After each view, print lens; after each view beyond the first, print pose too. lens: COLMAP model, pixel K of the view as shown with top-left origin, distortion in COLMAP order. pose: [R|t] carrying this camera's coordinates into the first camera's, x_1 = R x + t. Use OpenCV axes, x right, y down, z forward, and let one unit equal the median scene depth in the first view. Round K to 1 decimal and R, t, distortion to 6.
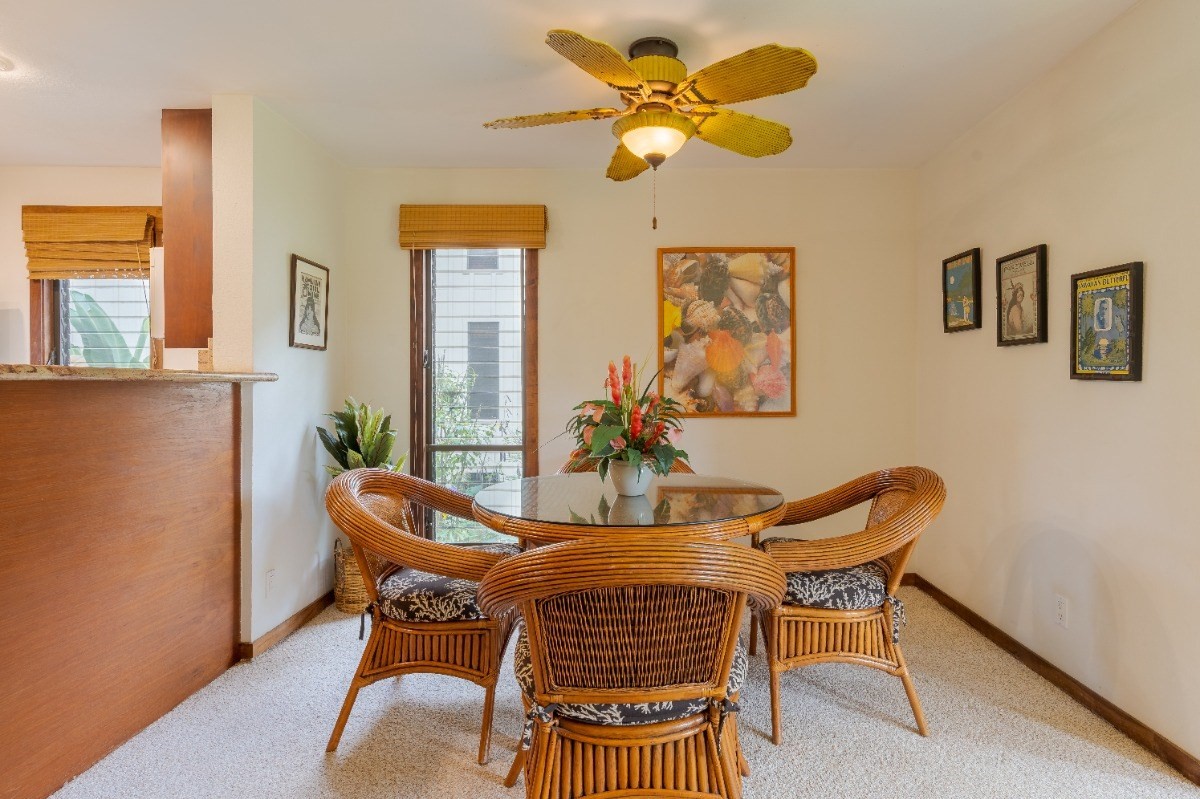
lens RADIAL K [[649.5, 0, 631.9], [0, 649.5, 394.5], [0, 0, 1]] dist [-0.005135, 0.004813]
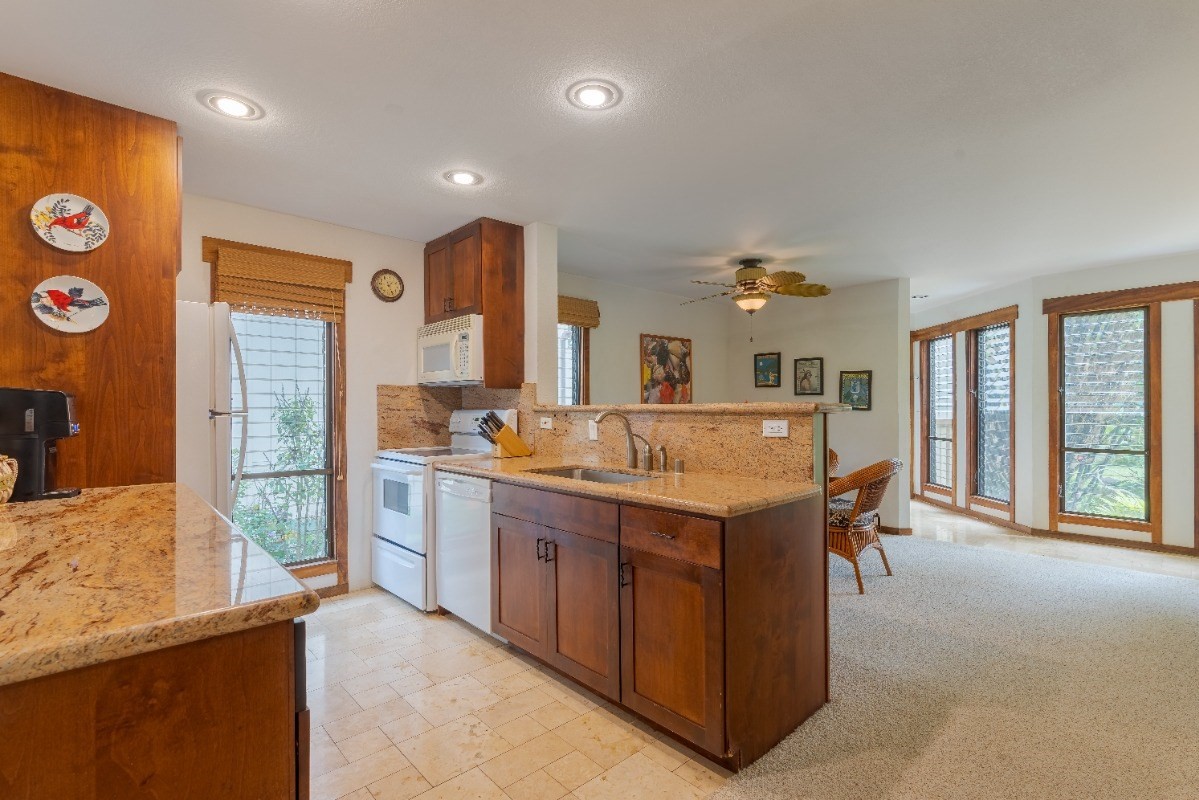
lens RADIAL K [[554.7, 0, 615.7], [0, 554.7, 414.2], [0, 0, 1]] dist [-0.011061, 0.003265]
pose [[0.739315, -0.007944, 0.673313, -1.229343], [0.011701, 0.999931, -0.001051, -0.010020], [-0.673258, 0.008655, 0.739357, -0.066288]]
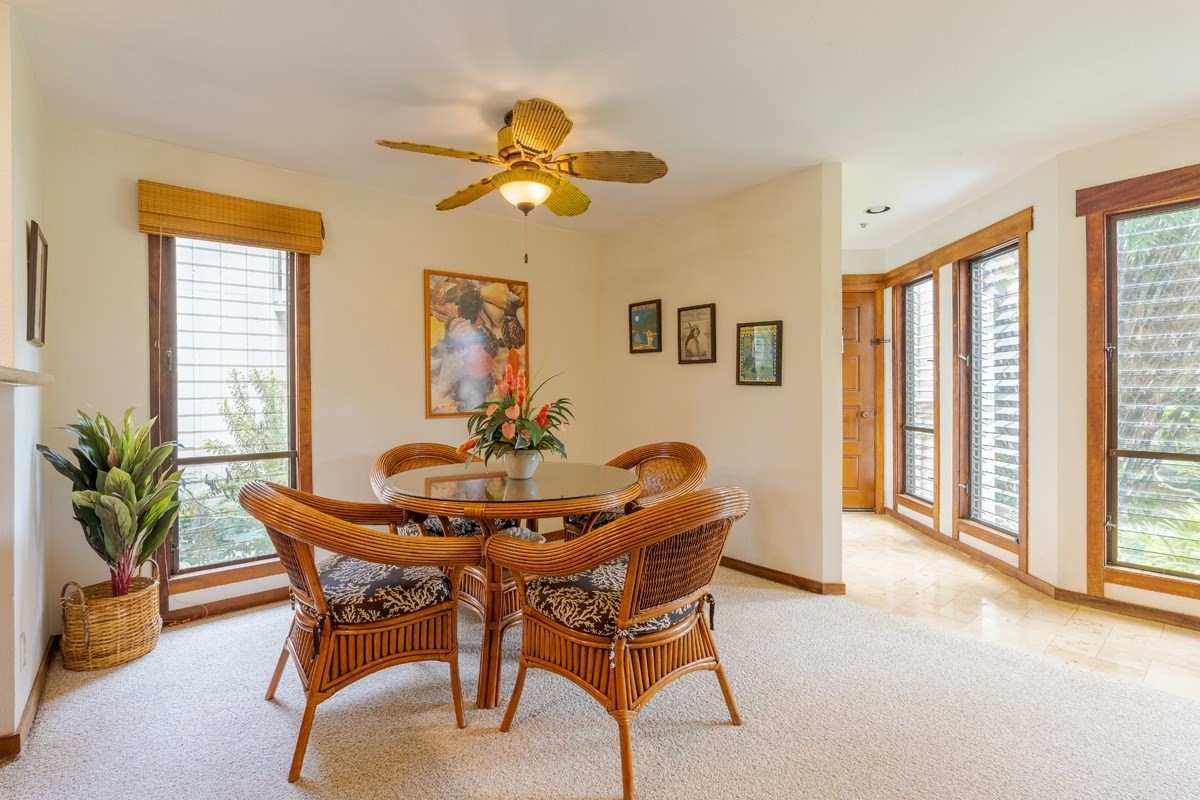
lens RADIAL K [[555.2, 0, 597.6], [0, 555.2, 397.0], [0, 0, 1]] dist [-0.011061, 0.003265]
pose [[0.781401, -0.010662, 0.623938, -0.399586], [0.013513, 0.999909, 0.000163, 0.002551], [-0.623883, 0.008304, 0.781474, 0.067621]]
